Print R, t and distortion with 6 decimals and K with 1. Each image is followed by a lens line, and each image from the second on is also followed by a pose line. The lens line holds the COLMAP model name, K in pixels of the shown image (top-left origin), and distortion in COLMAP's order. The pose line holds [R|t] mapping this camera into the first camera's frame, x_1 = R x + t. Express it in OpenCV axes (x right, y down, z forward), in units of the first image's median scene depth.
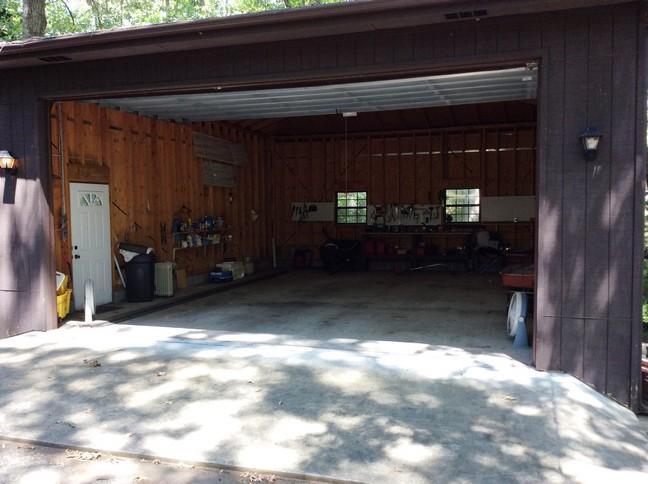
lens RADIAL K [[579.2, 0, 321.3], [0, 579.2, 241.3], [0, 0, 1]] dist [0.073249, -0.149375]
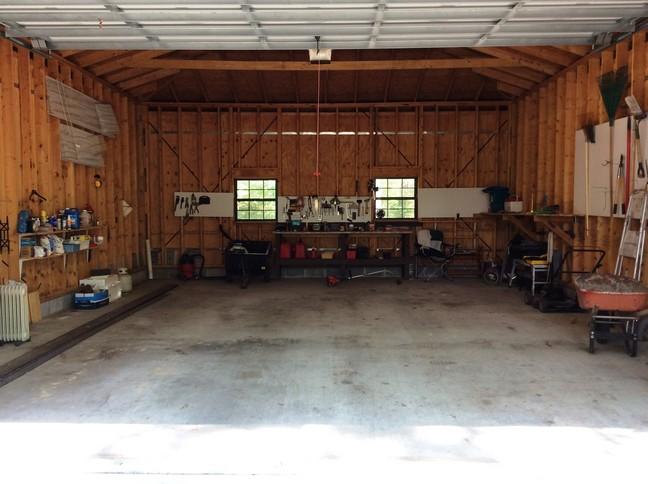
lens RADIAL K [[579.2, 0, 327.0], [0, 579.2, 242.7], [0, 0, 1]] dist [0.073249, -0.149375]
pose [[0.948413, -0.011056, 0.316844, -0.112413], [0.009498, 0.999934, 0.006462, -0.004755], [-0.316894, -0.003120, 0.948456, 0.245545]]
